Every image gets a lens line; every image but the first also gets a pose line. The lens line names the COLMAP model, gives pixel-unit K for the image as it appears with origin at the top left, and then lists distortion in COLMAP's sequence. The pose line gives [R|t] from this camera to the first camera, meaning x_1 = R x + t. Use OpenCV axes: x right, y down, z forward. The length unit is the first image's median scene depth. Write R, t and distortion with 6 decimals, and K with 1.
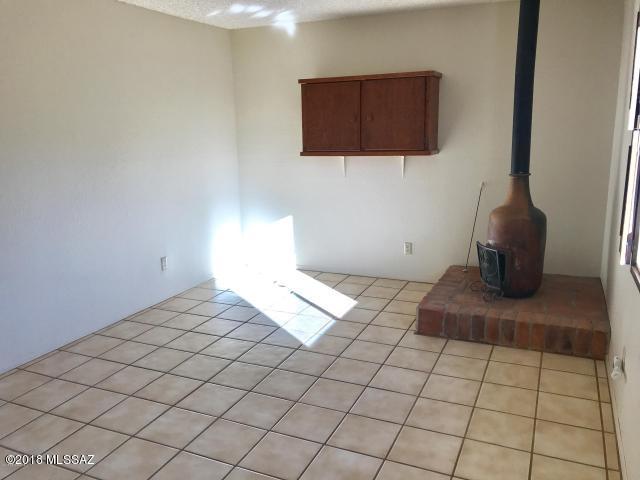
lens RADIAL K [[526.0, 0, 323.2], [0, 526.0, 240.7], [0, 0, 1]] dist [0.027091, -0.031659]
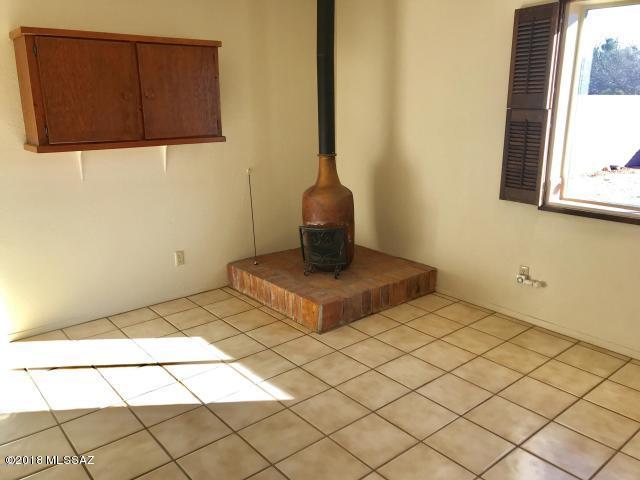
lens RADIAL K [[526.0, 0, 320.5], [0, 526.0, 240.9], [0, 0, 1]] dist [0.027091, -0.031659]
pose [[0.436843, -0.214254, 0.873649, -0.575143], [0.196292, 0.970520, 0.139861, -0.105859], [-0.877860, 0.110393, 0.466021, 0.542091]]
